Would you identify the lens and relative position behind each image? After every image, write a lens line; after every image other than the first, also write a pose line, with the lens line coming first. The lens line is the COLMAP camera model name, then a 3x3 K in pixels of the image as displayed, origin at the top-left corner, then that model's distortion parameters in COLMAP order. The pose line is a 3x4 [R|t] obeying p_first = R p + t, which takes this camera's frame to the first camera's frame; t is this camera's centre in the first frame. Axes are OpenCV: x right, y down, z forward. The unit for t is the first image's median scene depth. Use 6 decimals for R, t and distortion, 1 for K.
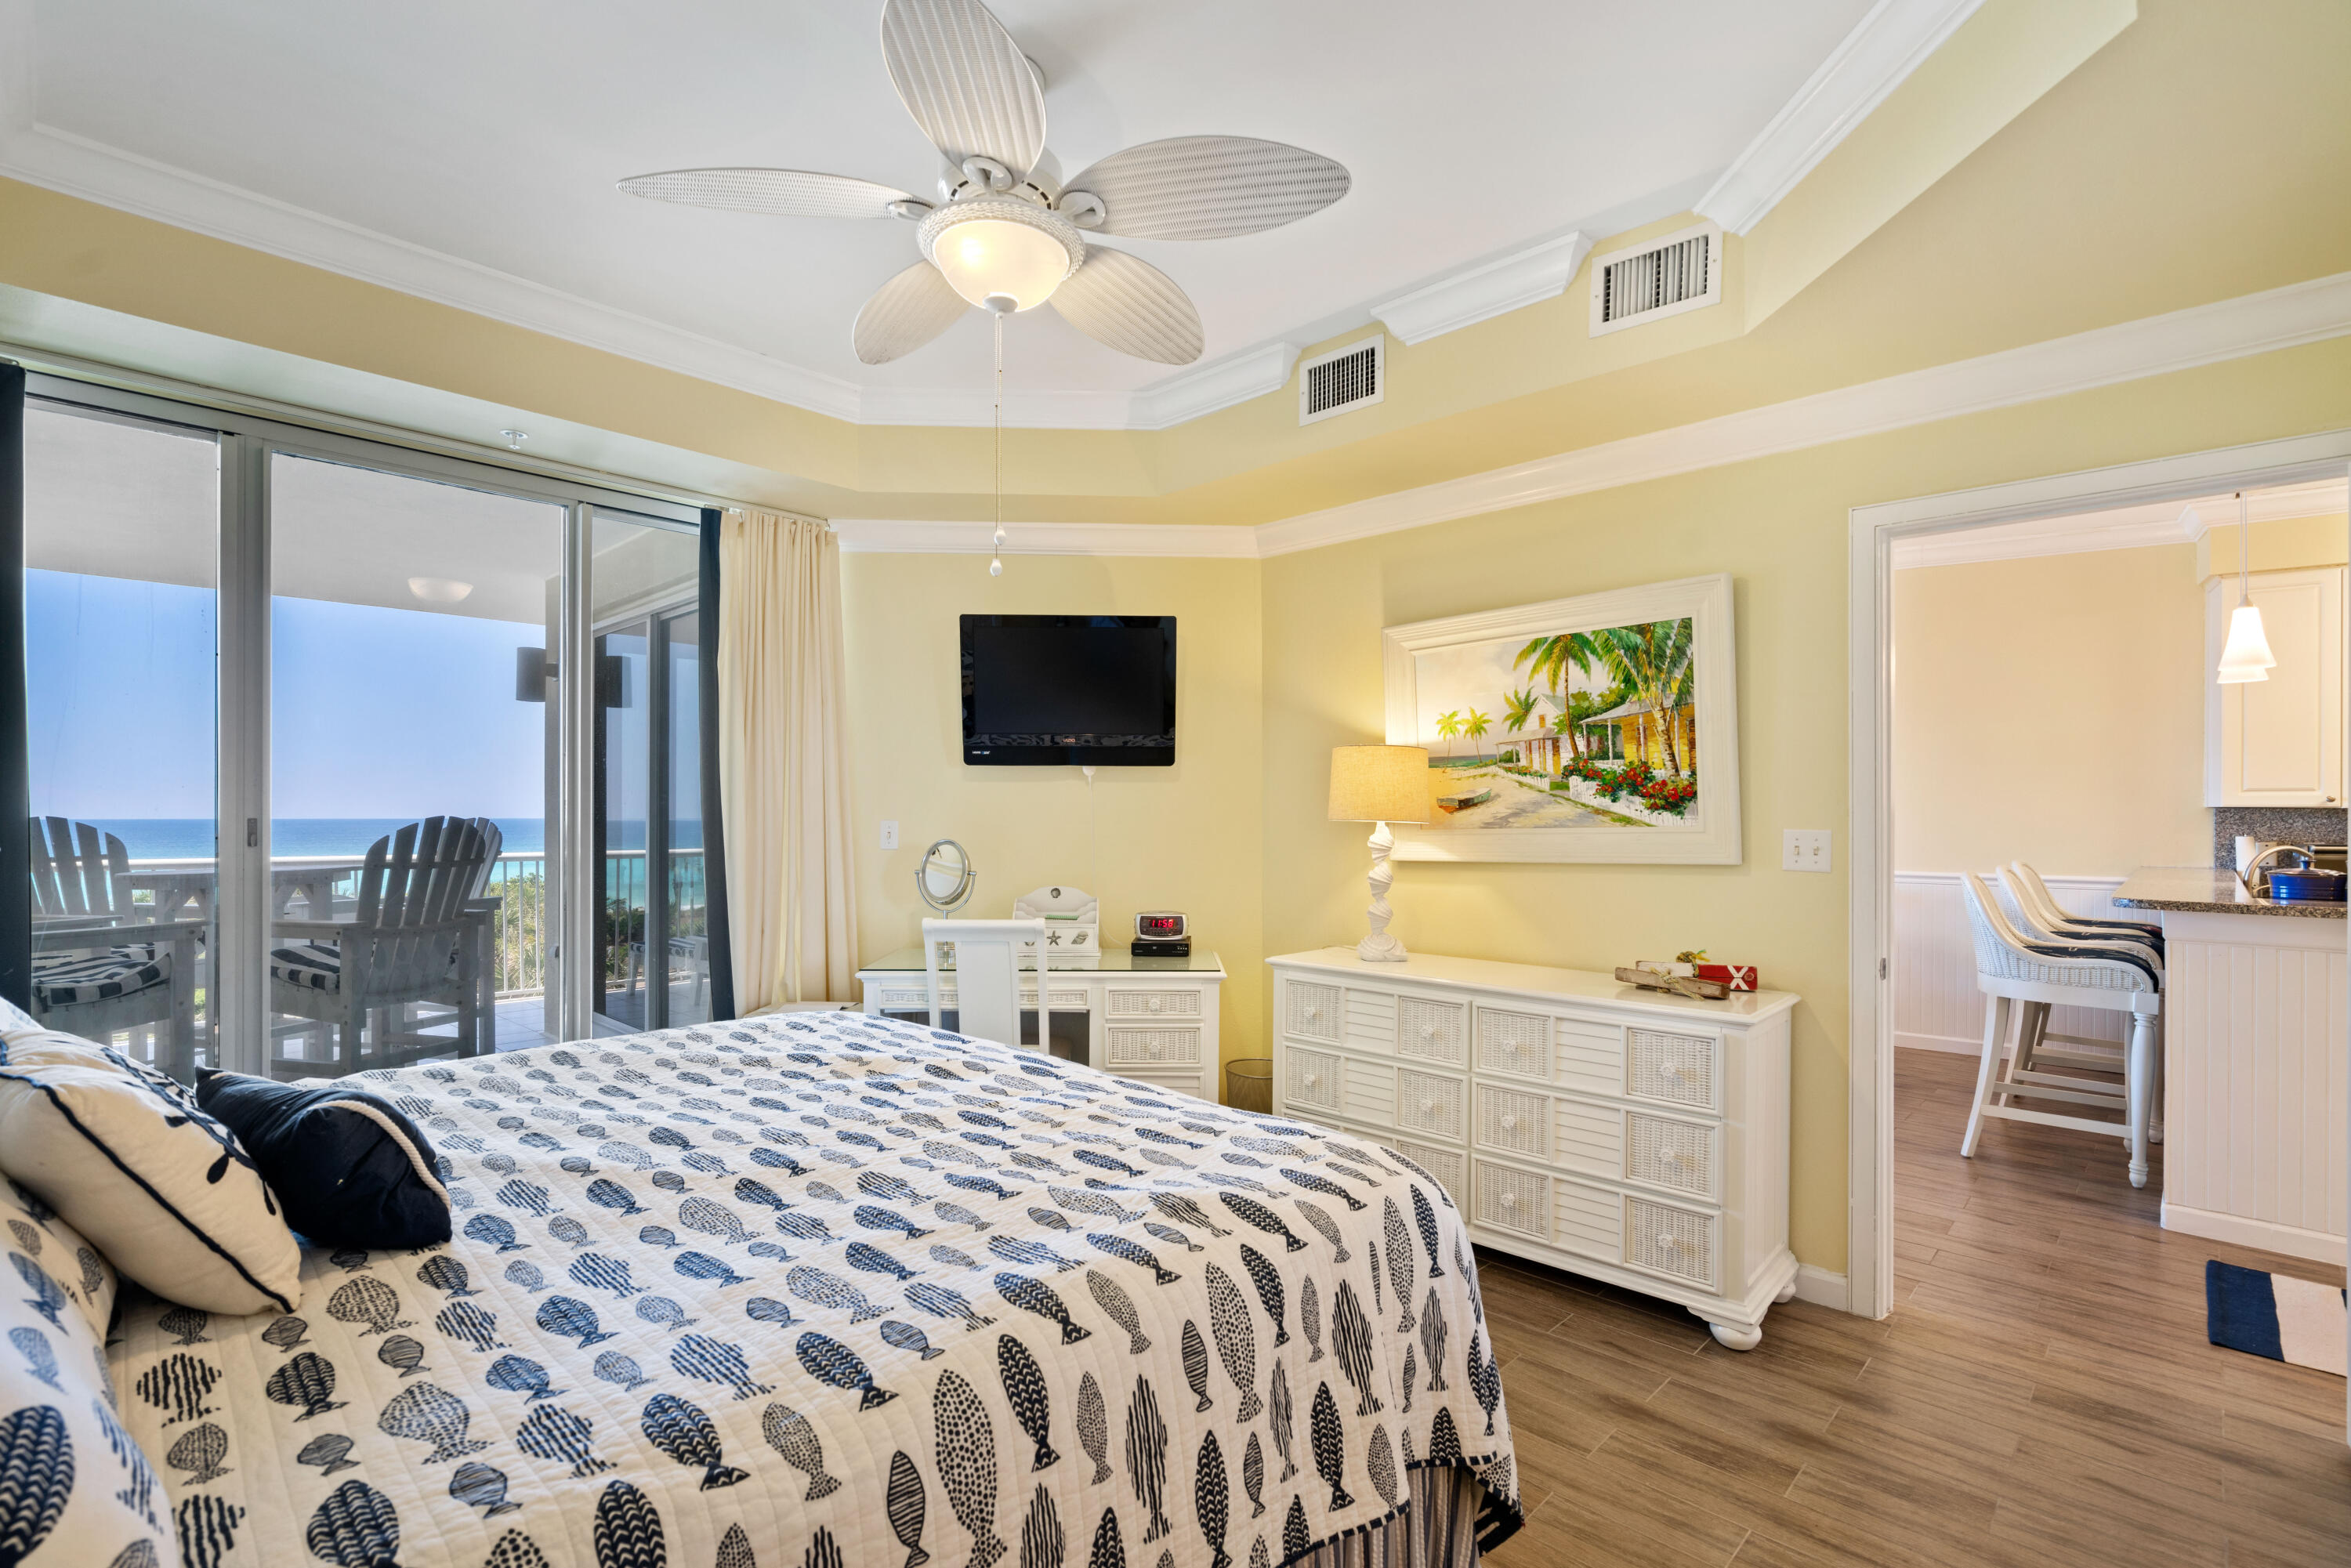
lens RADIAL K [[1067.2, 0, 1171.1], [0, 1067.2, 794.1], [0, 0, 1]] dist [-0.004304, 0.002471]
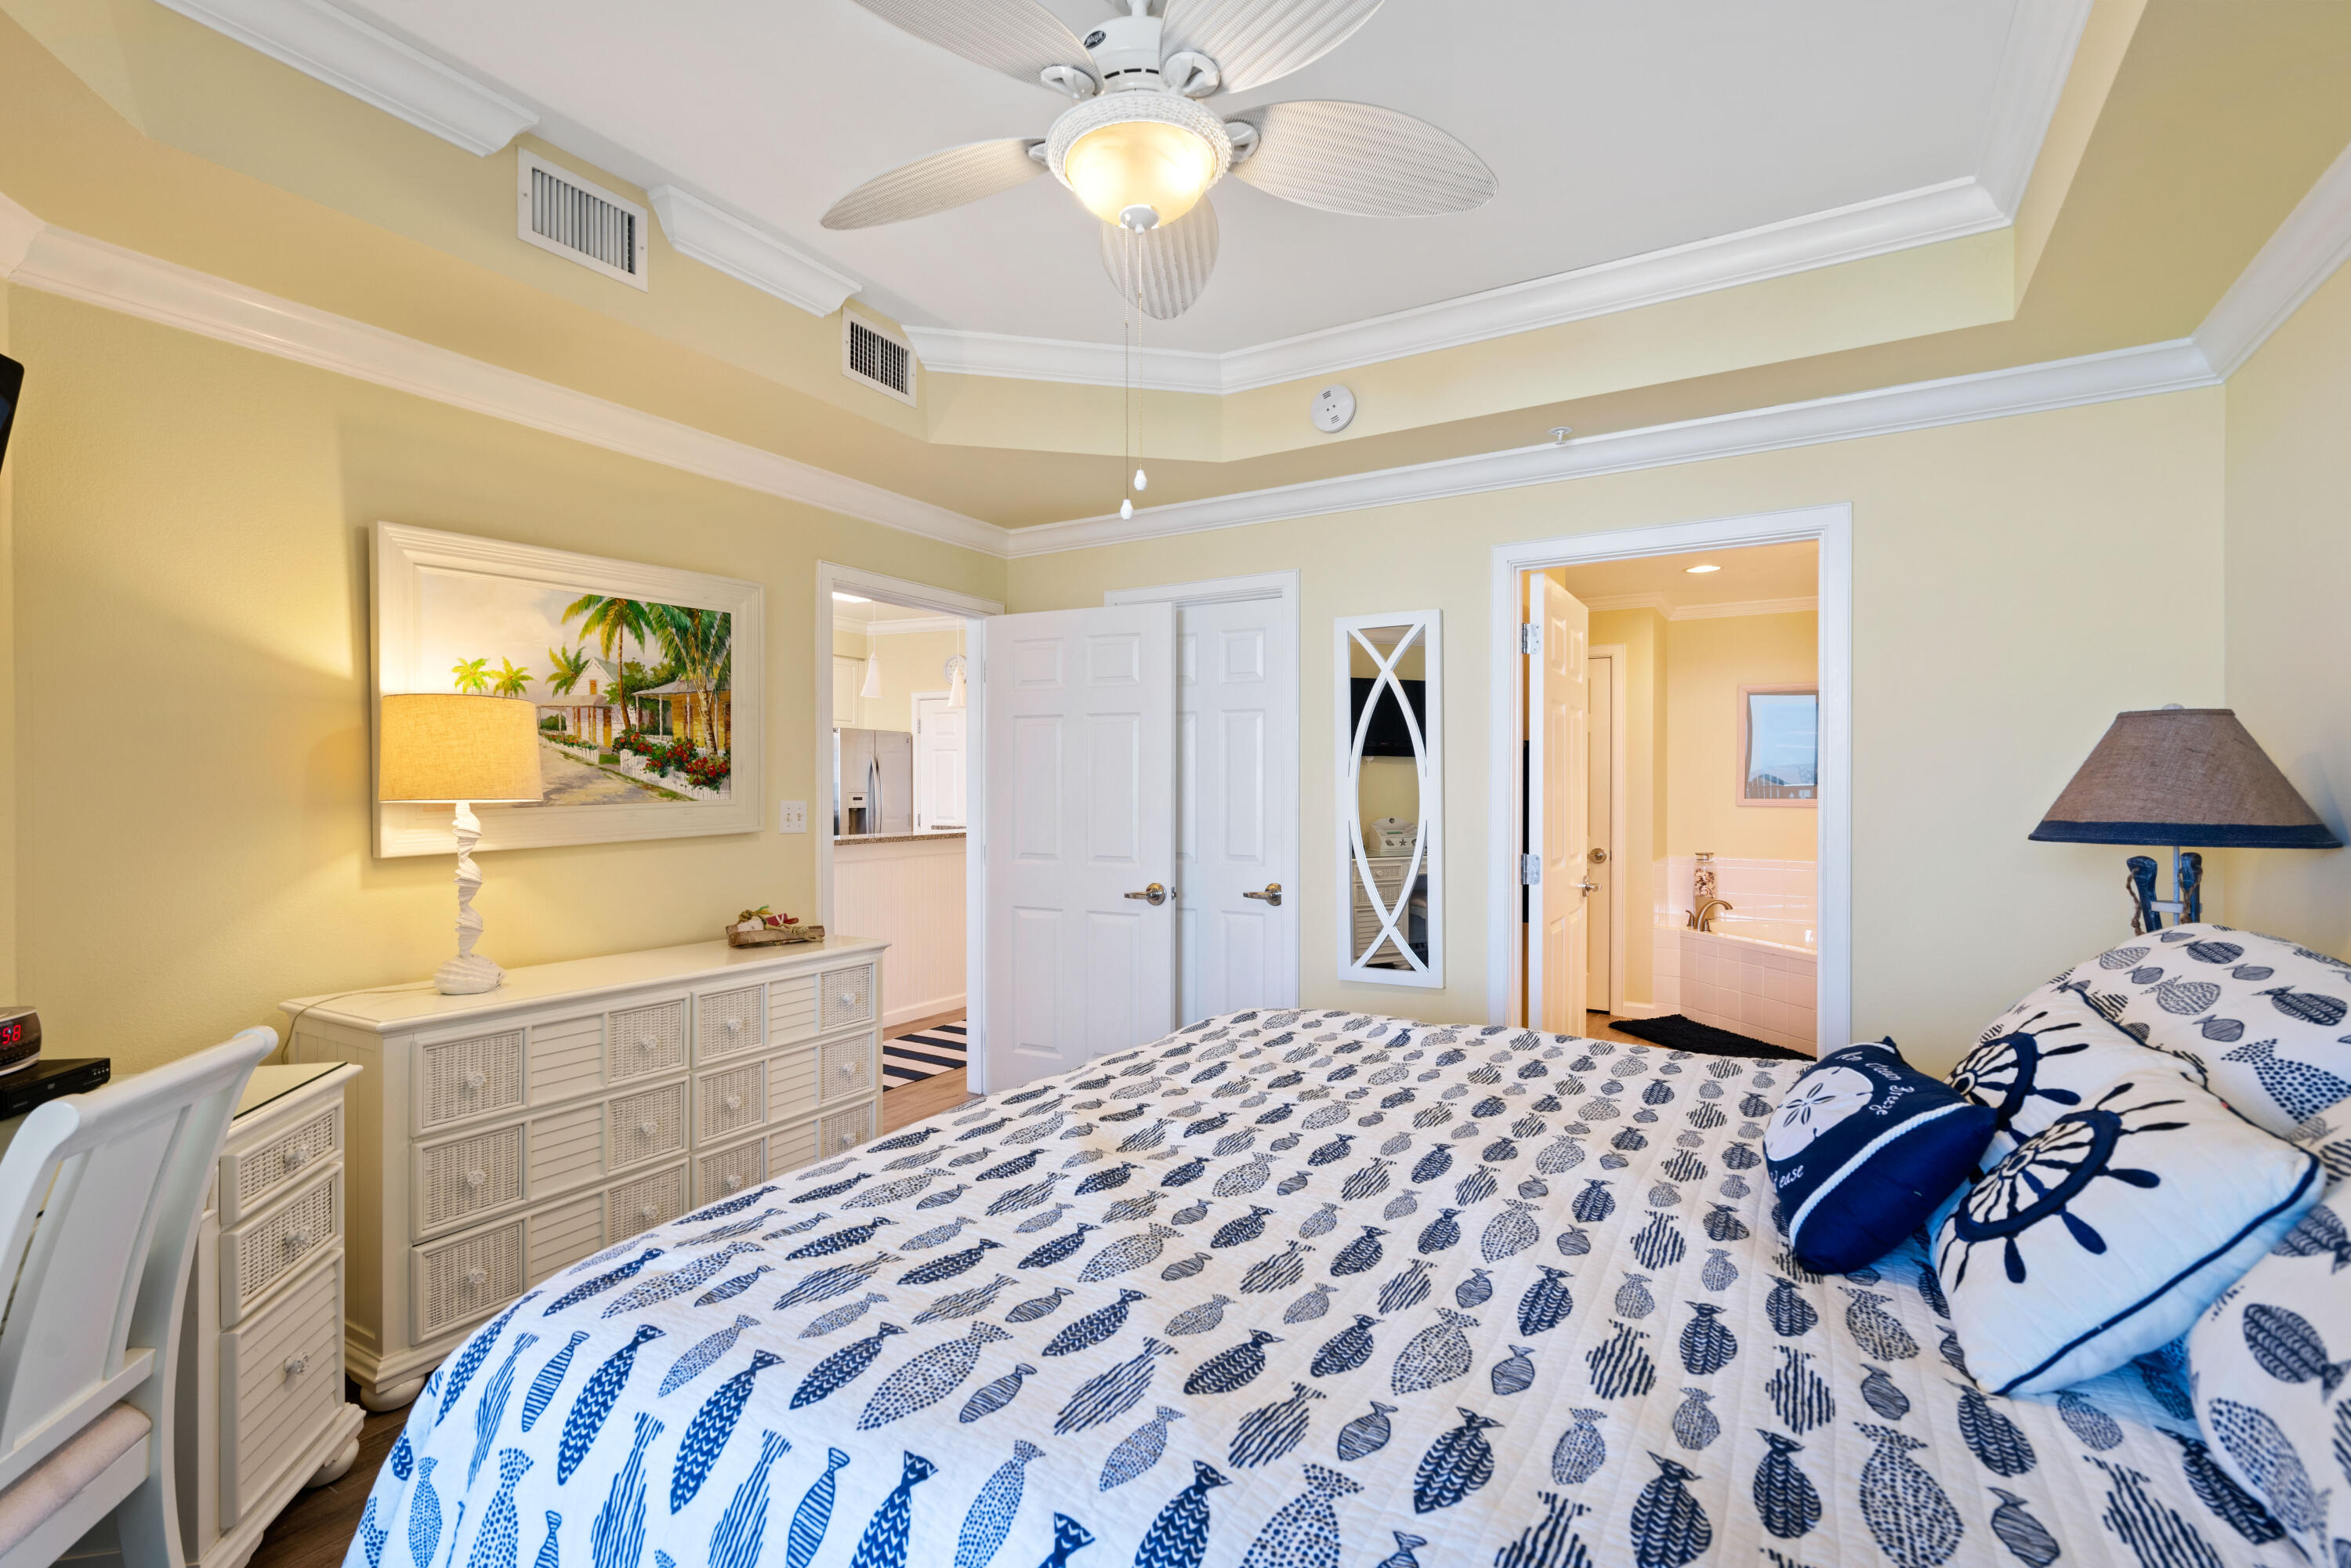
lens RADIAL K [[1067.2, 0, 1177.9], [0, 1067.2, 791.9], [0, 0, 1]] dist [-0.004304, 0.002471]
pose [[-0.206567, 0.001225, 0.978432, -0.662795], [-0.005280, 0.999983, -0.002367, 0.020875], [-0.978418, -0.005655, -0.206557, 0.723849]]
